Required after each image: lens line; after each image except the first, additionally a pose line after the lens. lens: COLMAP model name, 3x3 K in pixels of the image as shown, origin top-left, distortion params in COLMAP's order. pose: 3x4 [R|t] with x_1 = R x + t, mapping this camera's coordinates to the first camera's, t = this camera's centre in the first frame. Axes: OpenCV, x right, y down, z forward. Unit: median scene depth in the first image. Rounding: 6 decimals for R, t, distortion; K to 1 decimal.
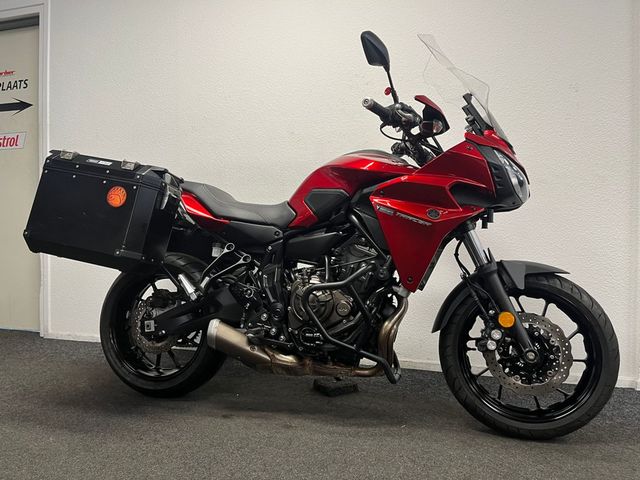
lens RADIAL K [[490.2, 0, 320.5], [0, 490.2, 238.6], [0, 0, 1]] dist [0.062937, -0.029293]
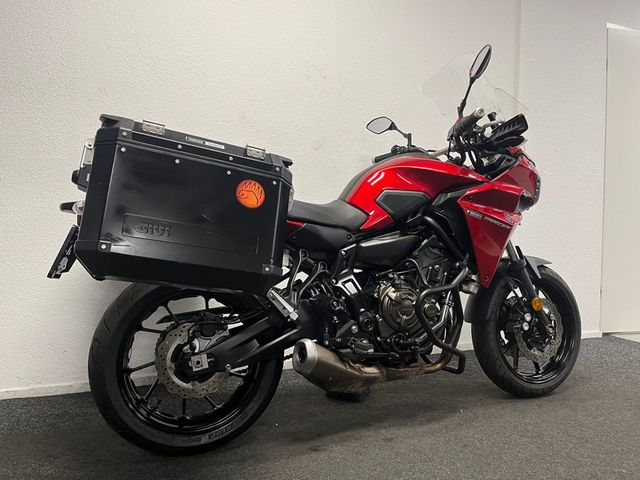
lens RADIAL K [[490.2, 0, 325.6], [0, 490.2, 239.5], [0, 0, 1]] dist [0.062937, -0.029293]
pose [[0.786281, -0.025092, 0.617359, -0.727762], [0.007409, 0.999486, 0.031187, -0.036091], [-0.617824, -0.019948, 0.786063, 0.325217]]
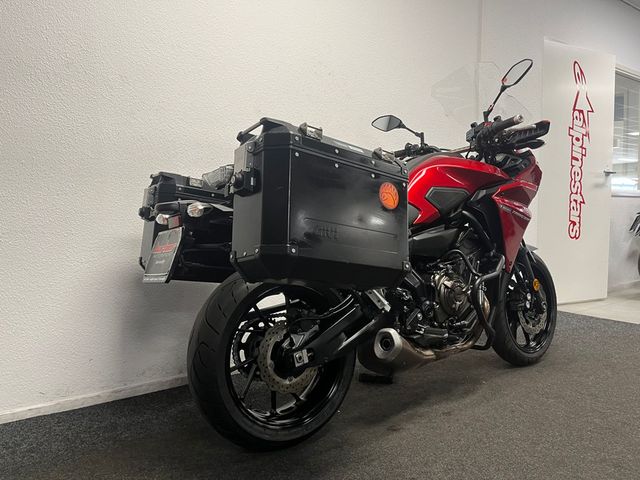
lens RADIAL K [[490.2, 0, 320.6], [0, 490.2, 241.5], [0, 0, 1]] dist [0.062937, -0.029293]
pose [[0.611047, -0.063885, 0.789012, -1.025995], [0.019311, 0.997644, 0.065823, -0.061274], [-0.791359, -0.024984, 0.610841, 0.565704]]
